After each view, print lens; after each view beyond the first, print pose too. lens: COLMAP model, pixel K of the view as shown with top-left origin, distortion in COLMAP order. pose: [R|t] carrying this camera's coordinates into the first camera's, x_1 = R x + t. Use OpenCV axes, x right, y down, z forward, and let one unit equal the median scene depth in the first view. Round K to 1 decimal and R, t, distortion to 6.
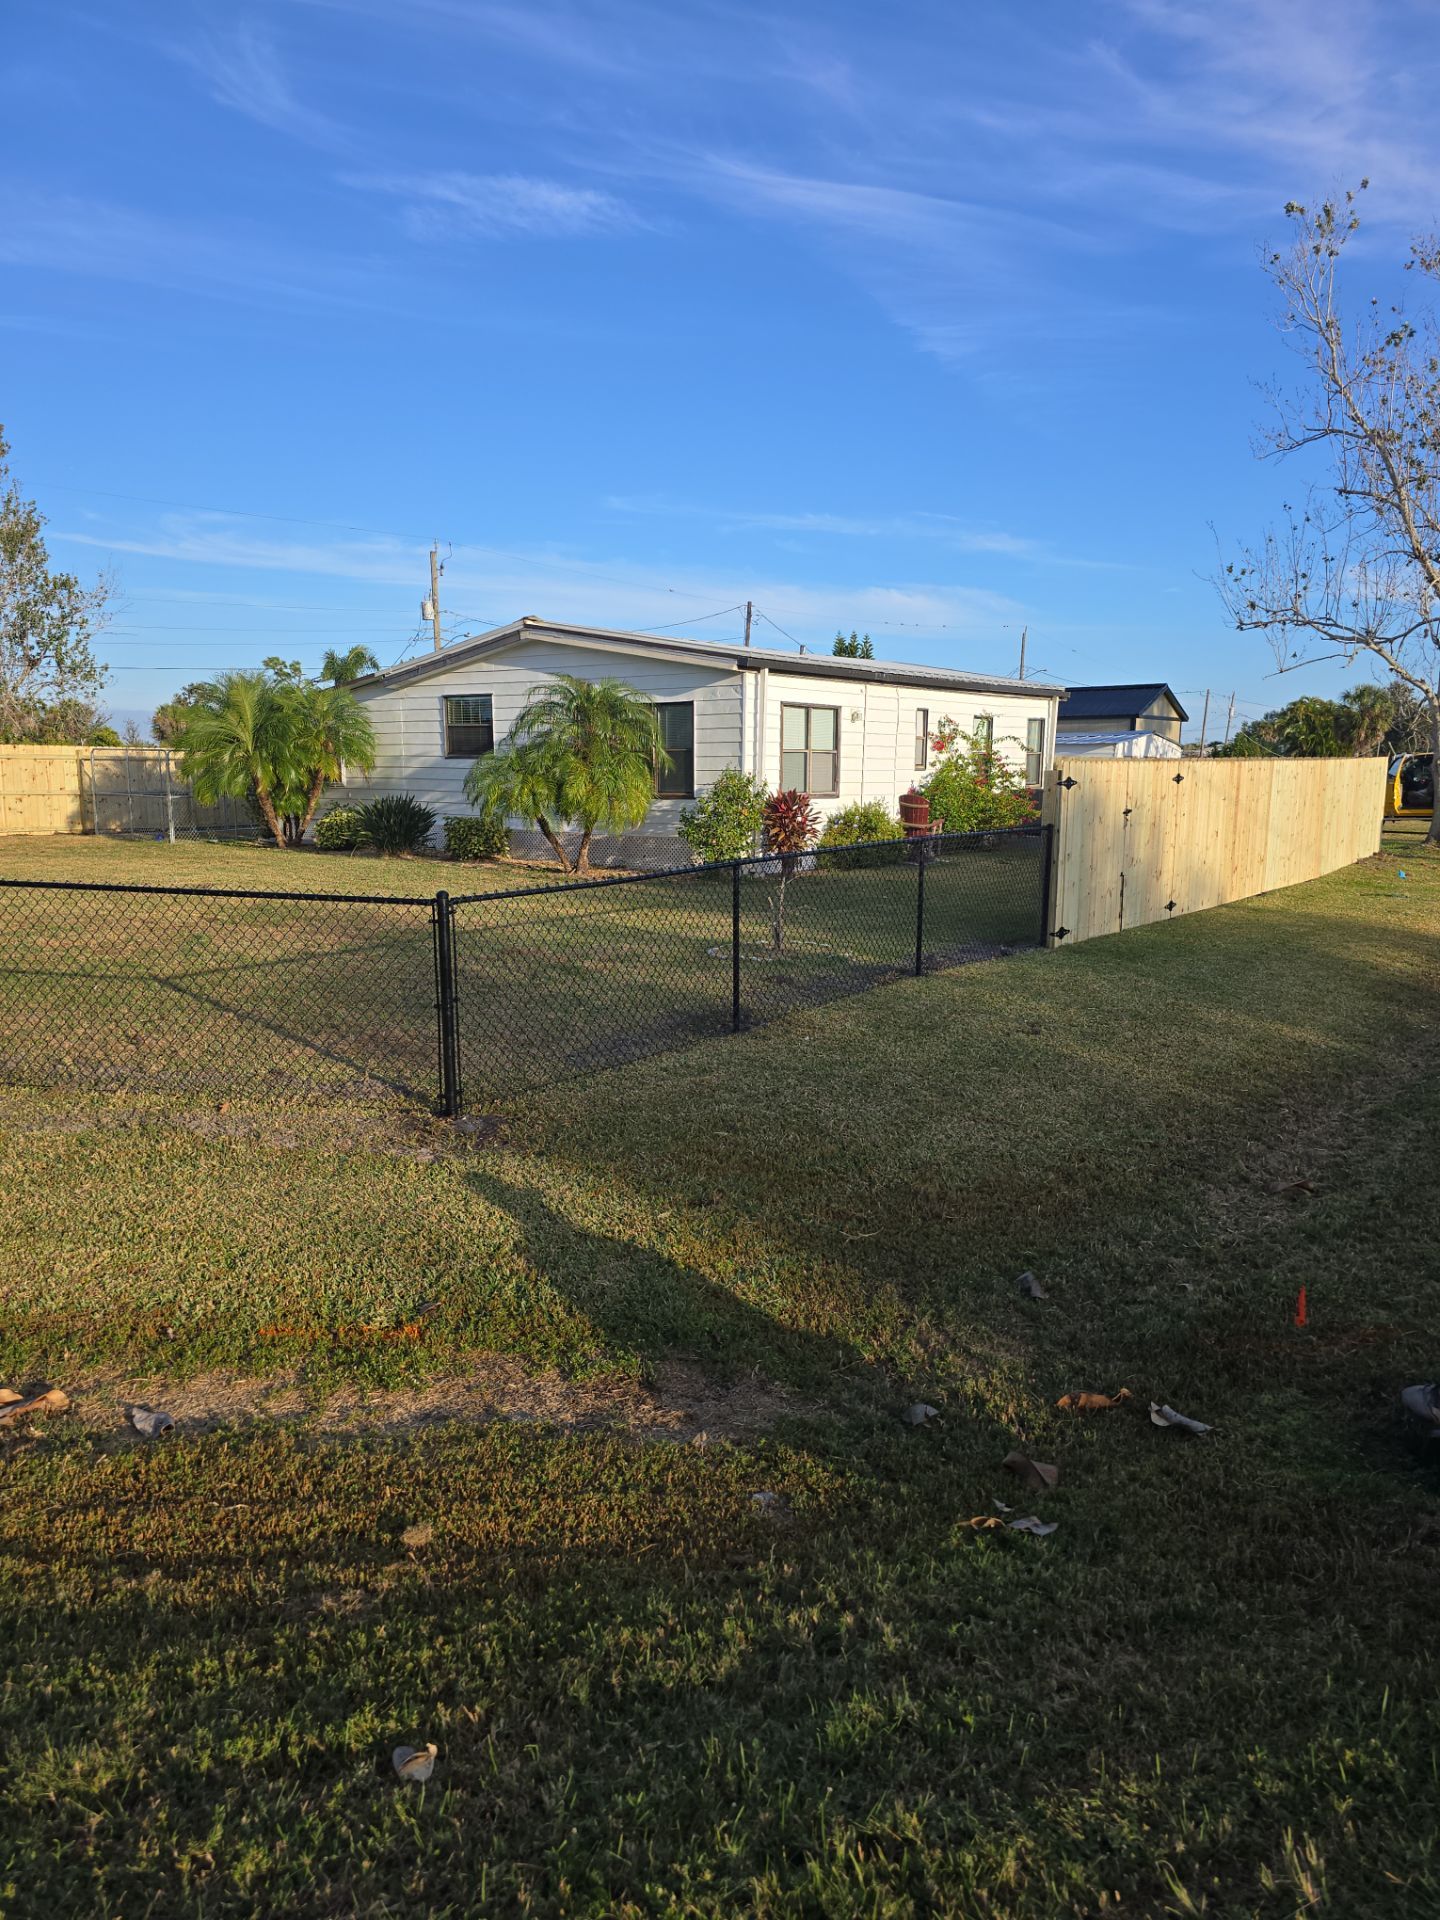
lens RADIAL K [[1271.4, 0, 751.6], [0, 1271.4, 958.4], [0, 0, 1]] dist [0.065905, -0.055762]
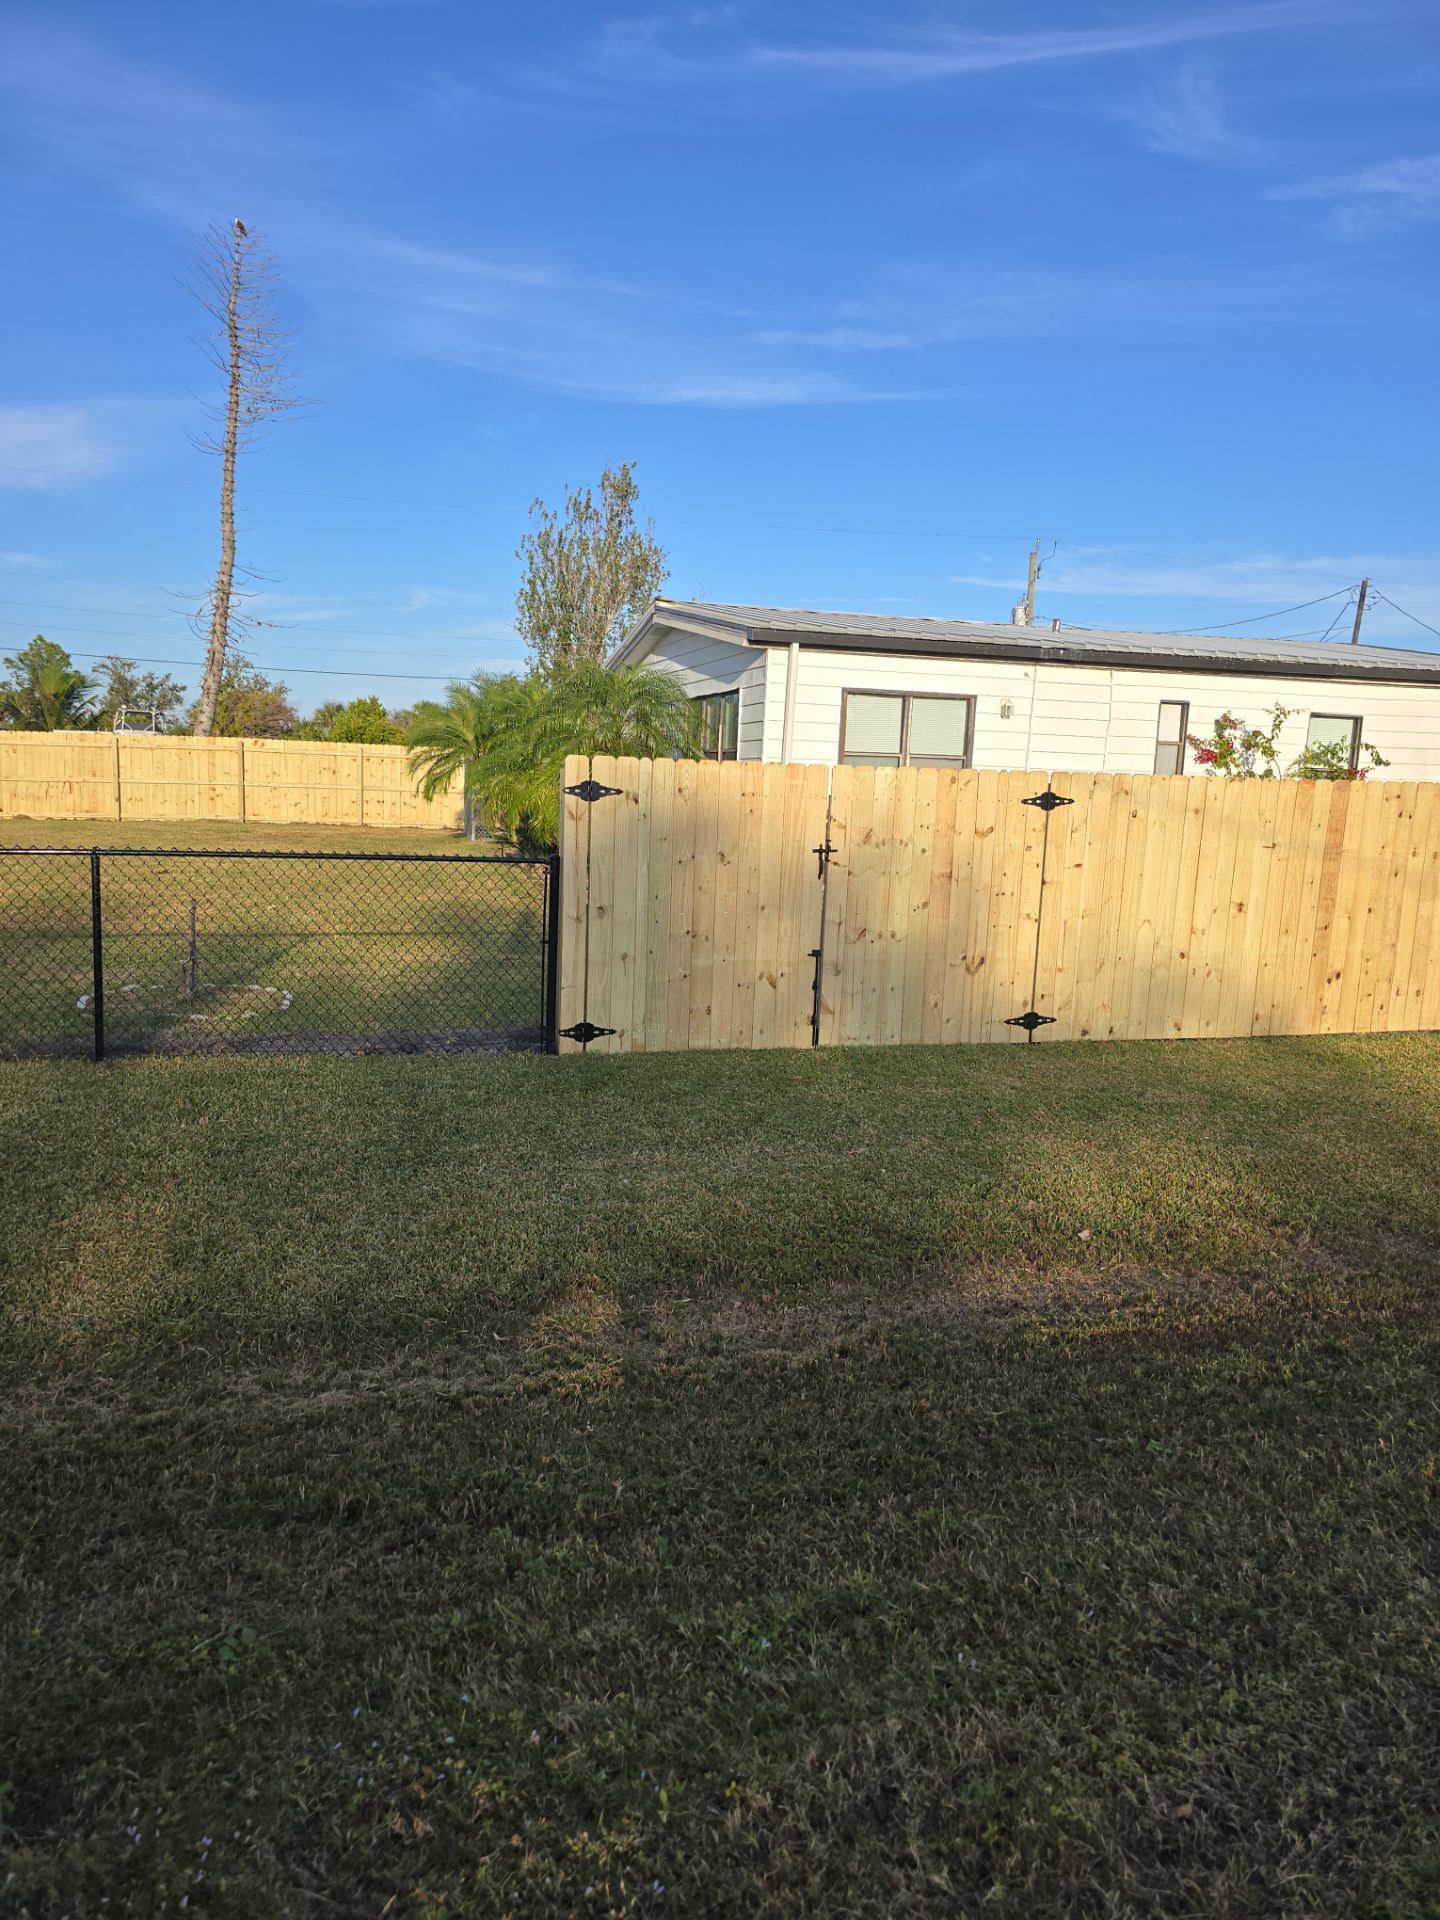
lens RADIAL K [[1270.4, 0, 728.4], [0, 1270.4, 971.3], [0, 0, 1]] dist [0.029045, -0.027572]
pose [[0.798124, 0.116912, -0.591041, 0.418227], [-0.120752, 0.992128, 0.033189, -0.049559], [0.590268, 0.044881, 0.805958, 0.345037]]
